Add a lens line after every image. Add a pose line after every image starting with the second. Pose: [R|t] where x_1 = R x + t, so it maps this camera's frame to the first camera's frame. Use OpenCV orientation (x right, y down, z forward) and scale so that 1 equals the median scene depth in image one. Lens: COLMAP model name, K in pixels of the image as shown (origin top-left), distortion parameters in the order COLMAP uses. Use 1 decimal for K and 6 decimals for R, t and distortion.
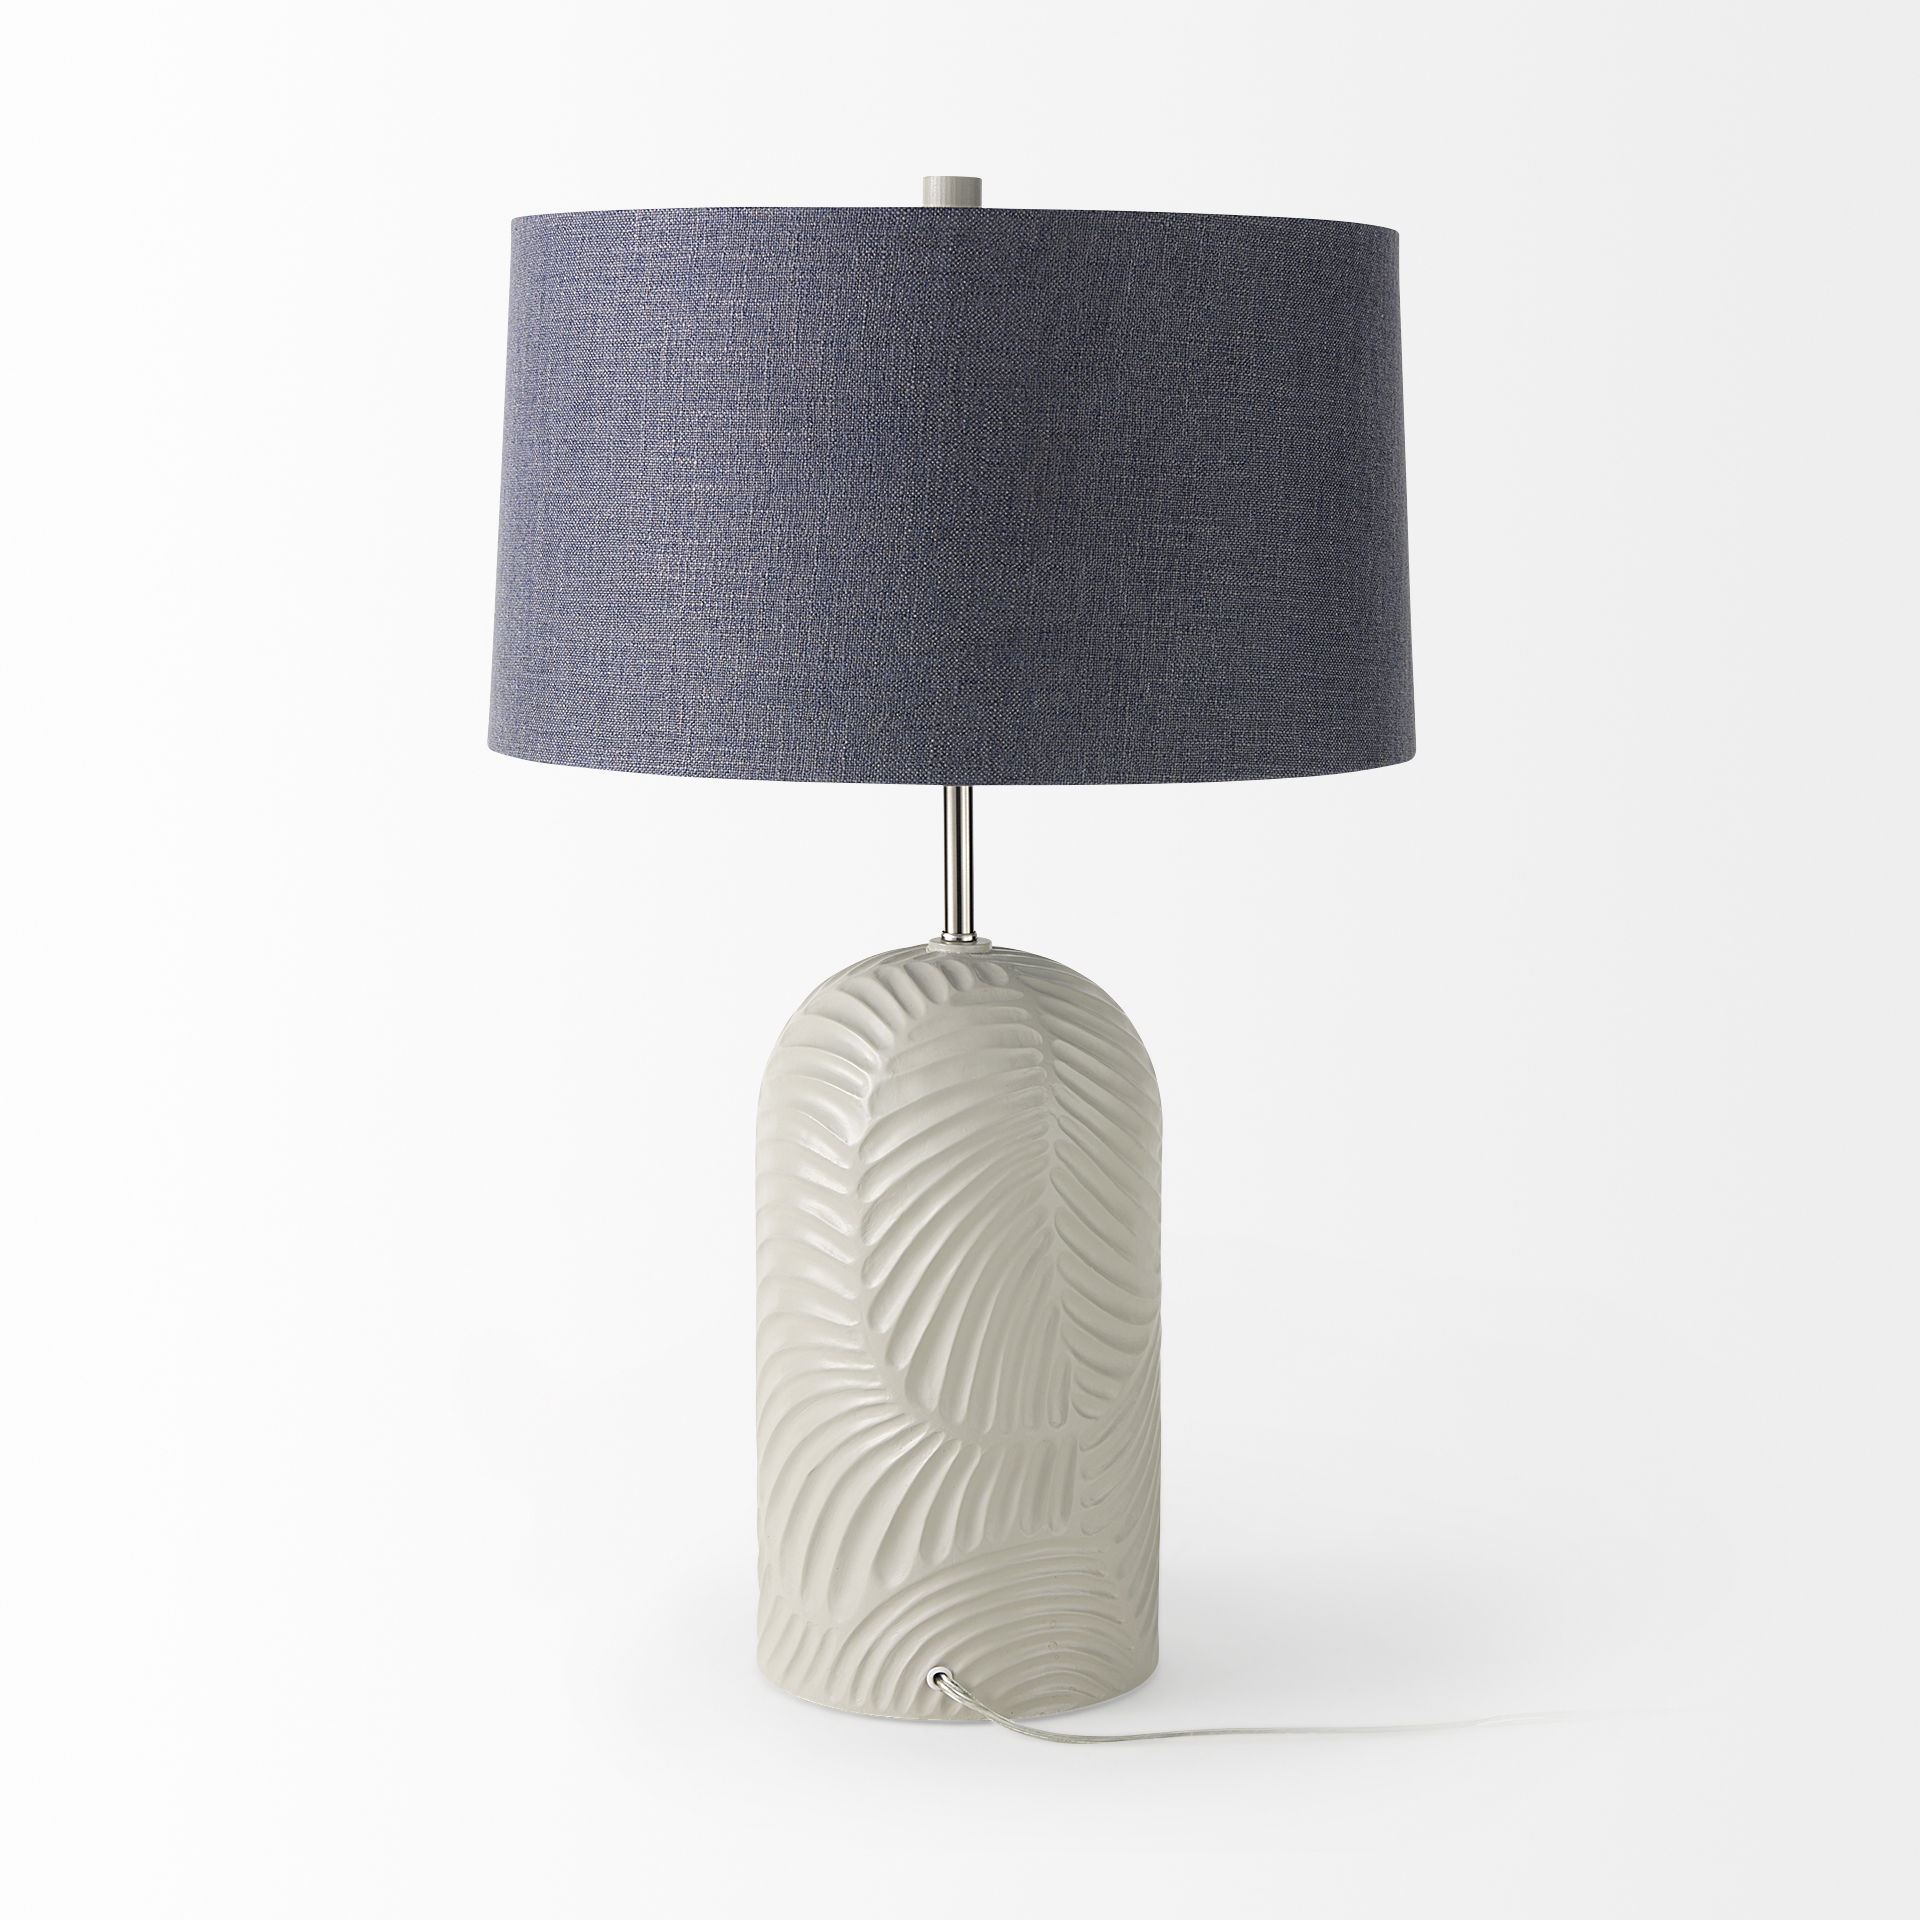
lens RADIAL K [[6114.7, 0, 960.0], [0, 6114.7, 960.0], [0, 0, 1]] dist [0.023182, -0.861131]
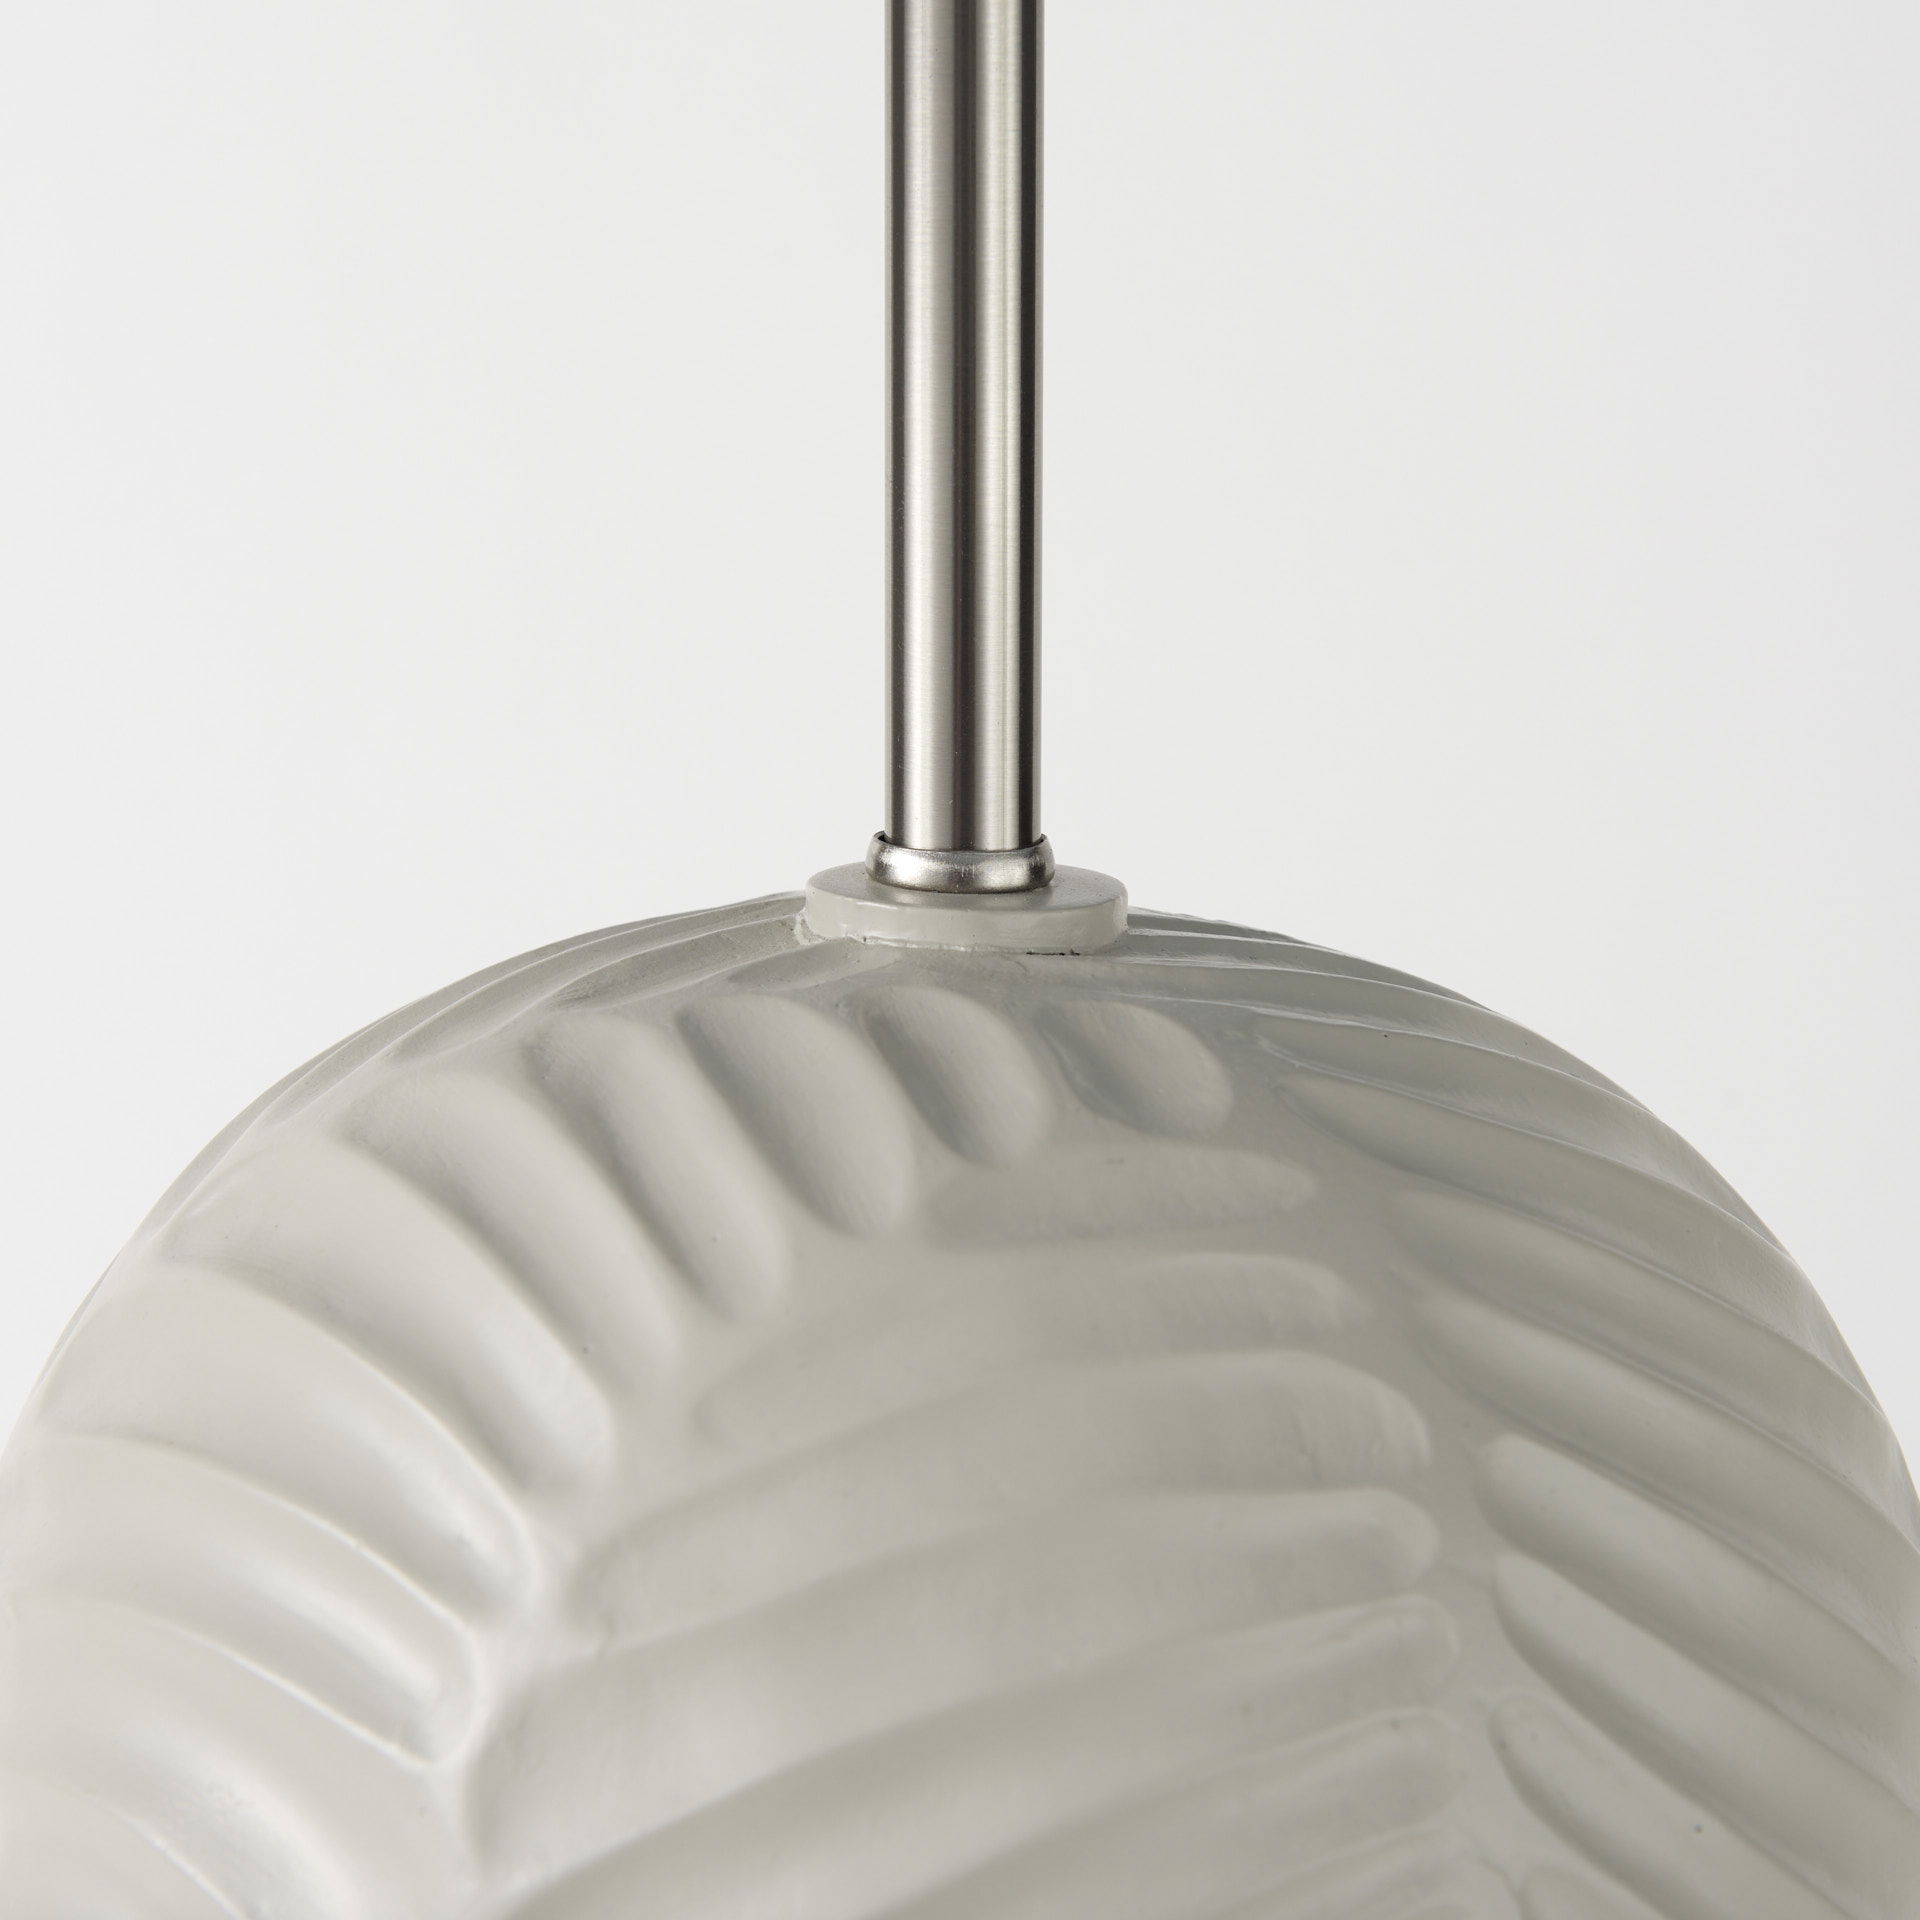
lens RADIAL K [[6114.7, 0, 960.0], [0, 6114.7, 960.0], [0, 0, 1]] dist [0.023182, -0.861131]
pose [[0.999724, 0.006747, 0.022511, -0.004700], [-0.007238, 0.999736, 0.021816, -0.005129], [-0.022358, -0.021972, 0.999509, 0.815552]]
